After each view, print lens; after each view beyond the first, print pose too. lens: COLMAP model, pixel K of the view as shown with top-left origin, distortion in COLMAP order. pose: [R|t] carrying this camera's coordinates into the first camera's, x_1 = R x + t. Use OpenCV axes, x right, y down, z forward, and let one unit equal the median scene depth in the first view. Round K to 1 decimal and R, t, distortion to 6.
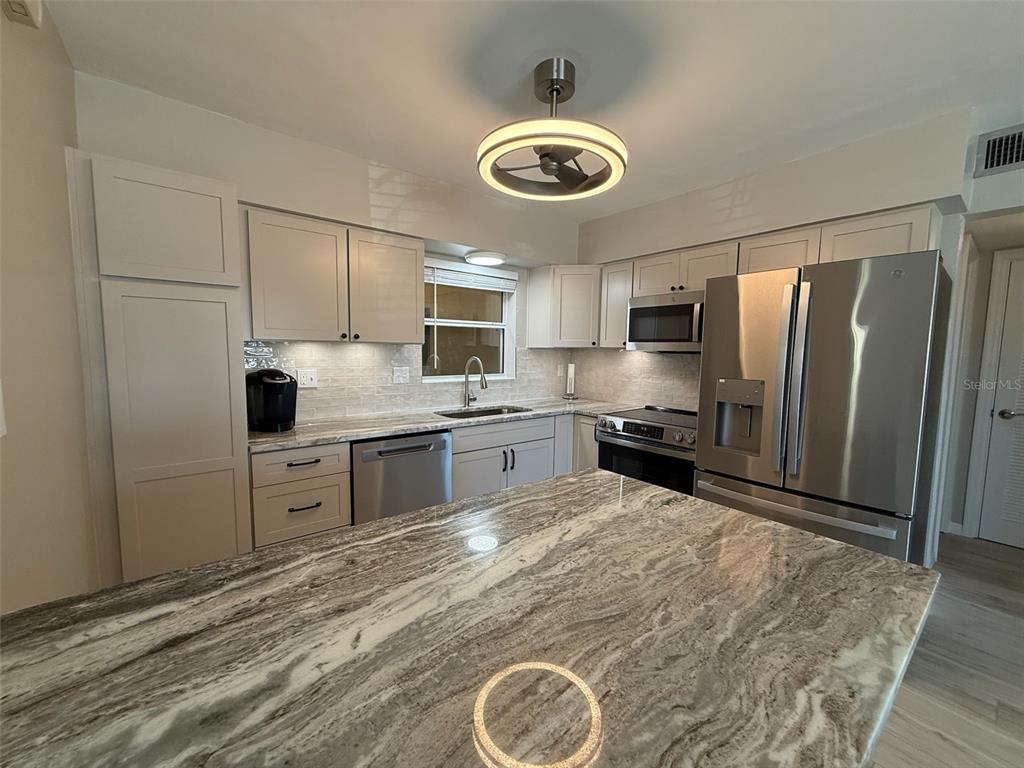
lens RADIAL K [[407.5, 0, 510.4], [0, 407.5, 385.6], [0, 0, 1]] dist [-0.000511, 0.000247]
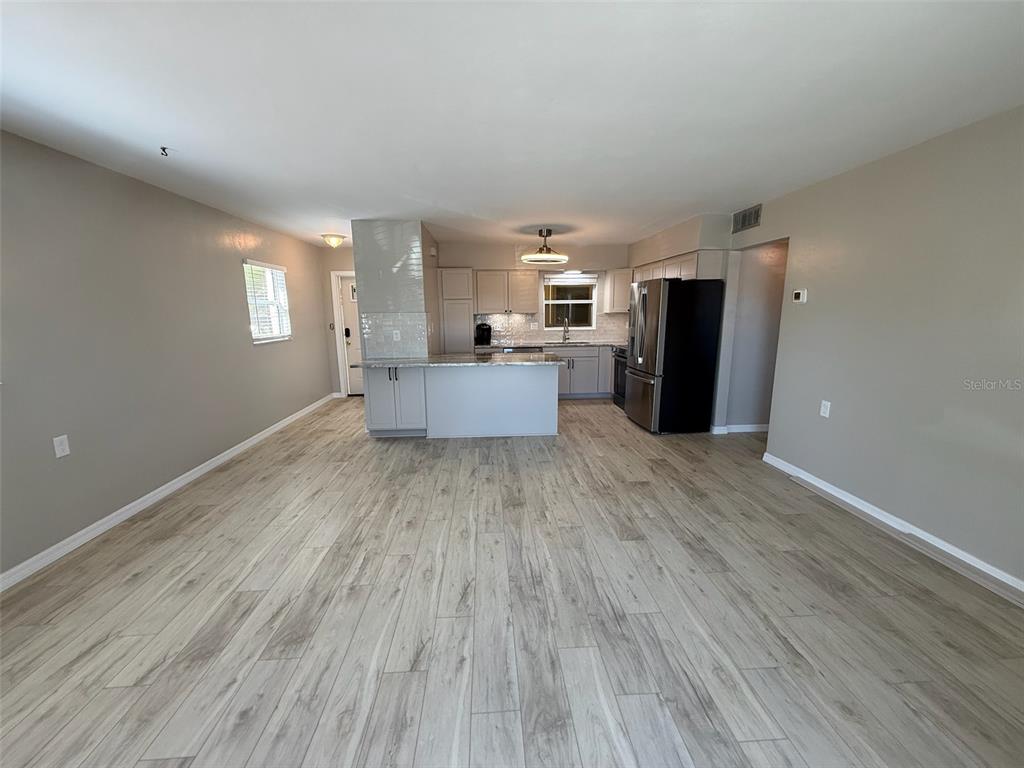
lens RADIAL K [[407.5, 0, 510.4], [0, 407.5, 386.0], [0, 0, 1]] dist [-0.000511, 0.000247]
pose [[0.825751, 0.083240, -0.557859, 1.054237], [-0.030208, 0.994157, 0.103626, 0.084106], [0.563225, -0.068718, 0.823441, -1.134574]]
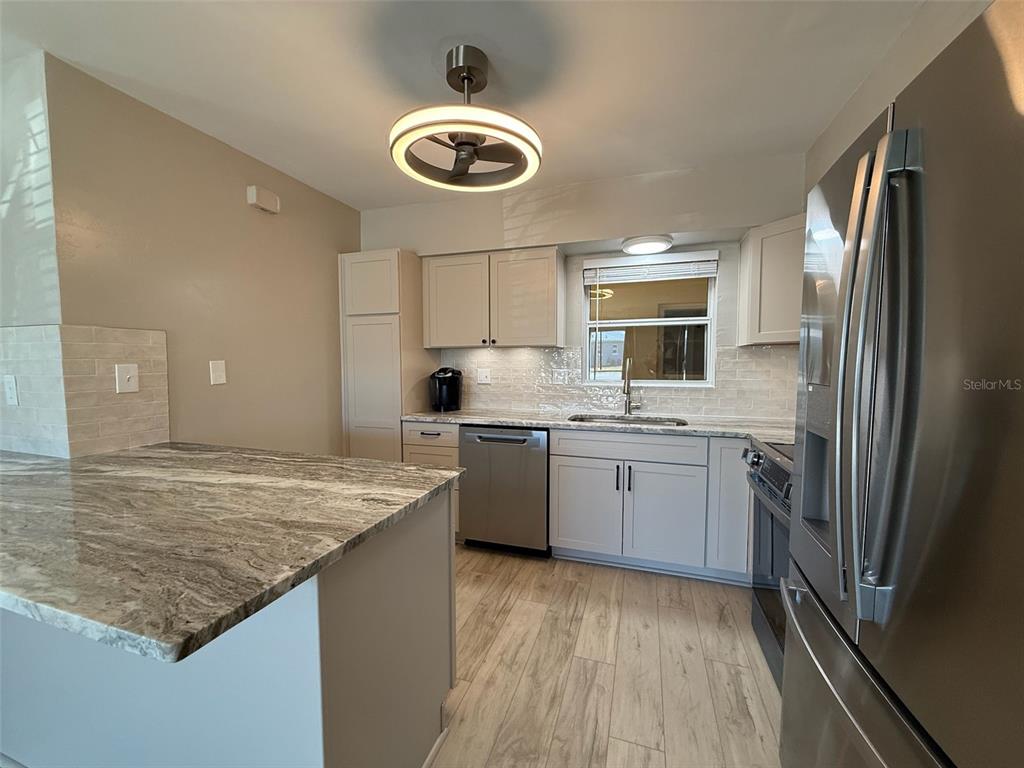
lens RADIAL K [[407.5, 0, 510.1], [0, 407.5, 384.4], [0, 0, 1]] dist [-0.000511, 0.000247]
pose [[0.551881, 0.033544, -0.833248, 0.597897], [-0.065346, 0.997858, -0.003110, 0.006723], [0.831359, 0.056166, 0.552890, 0.341803]]
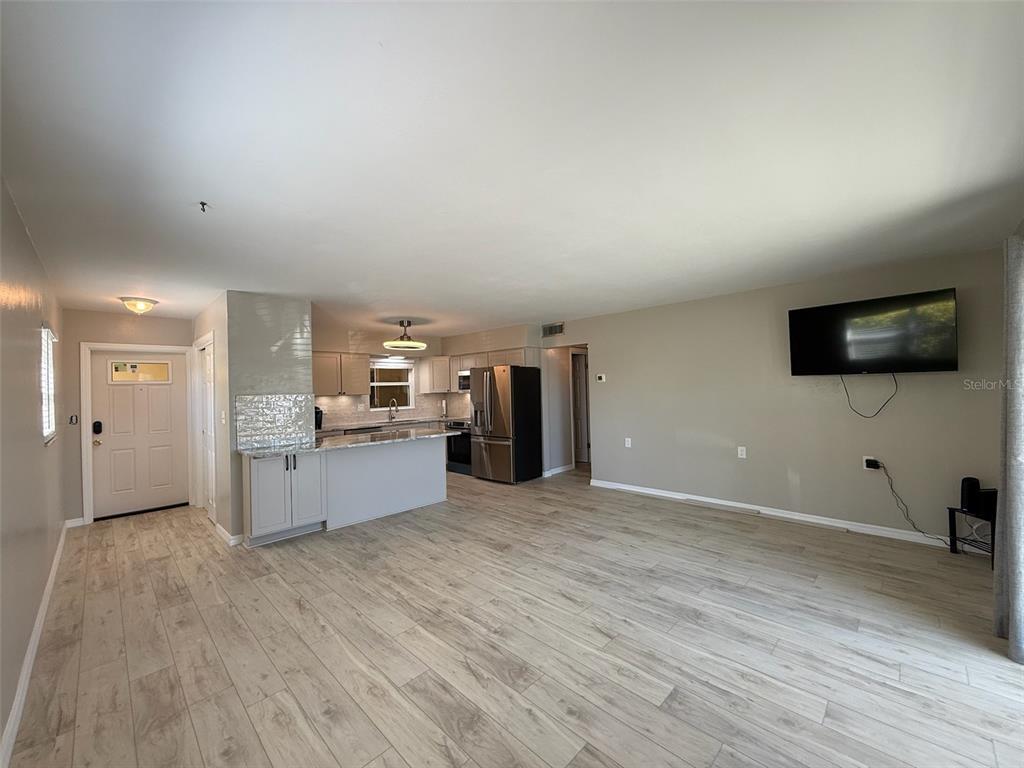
lens RADIAL K [[407.5, 0, 511.3], [0, 407.5, 386.2], [0, 0, 1]] dist [-0.000511, 0.000247]
pose [[0.990907, -0.038392, 0.128955, 0.327356], [0.050720, 0.994306, -0.093720, 0.127250], [-0.124622, 0.099408, 0.987212, -1.601904]]
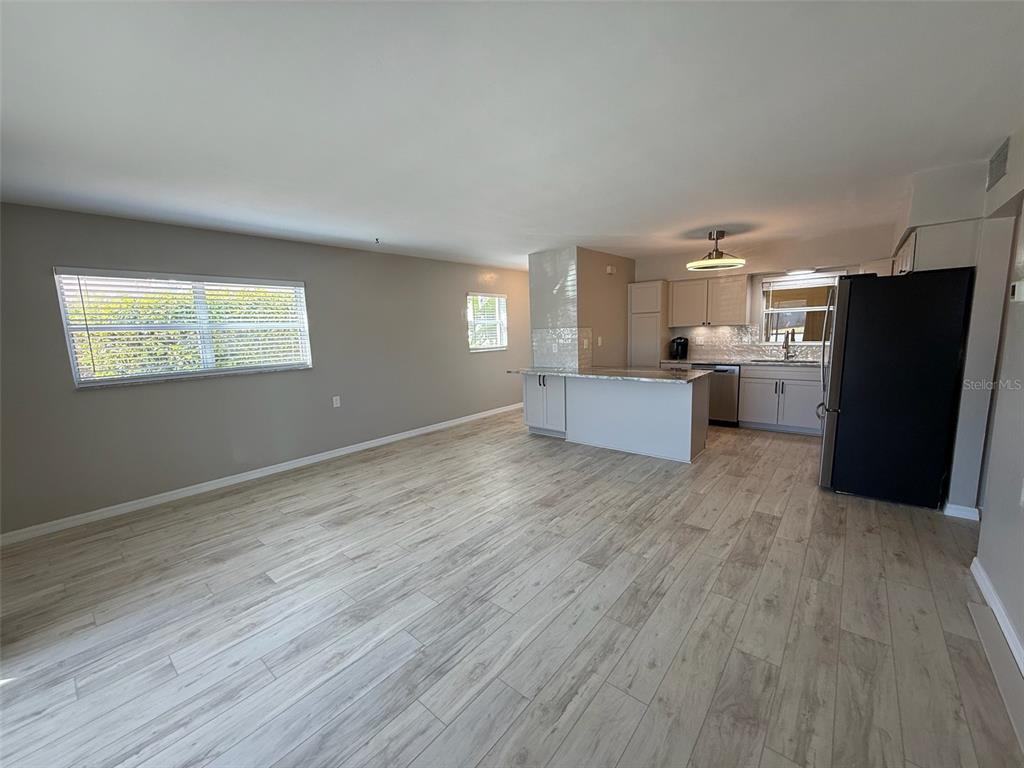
lens RADIAL K [[407.5, 0, 510.6], [0, 407.5, 385.9], [0, 0, 1]] dist [-0.000511, 0.000247]
pose [[0.208118, 0.115647, -0.971243, 1.596723], [-0.052465, 0.992876, 0.106981, 0.046152], [0.976696, 0.028692, 0.212703, -0.590601]]
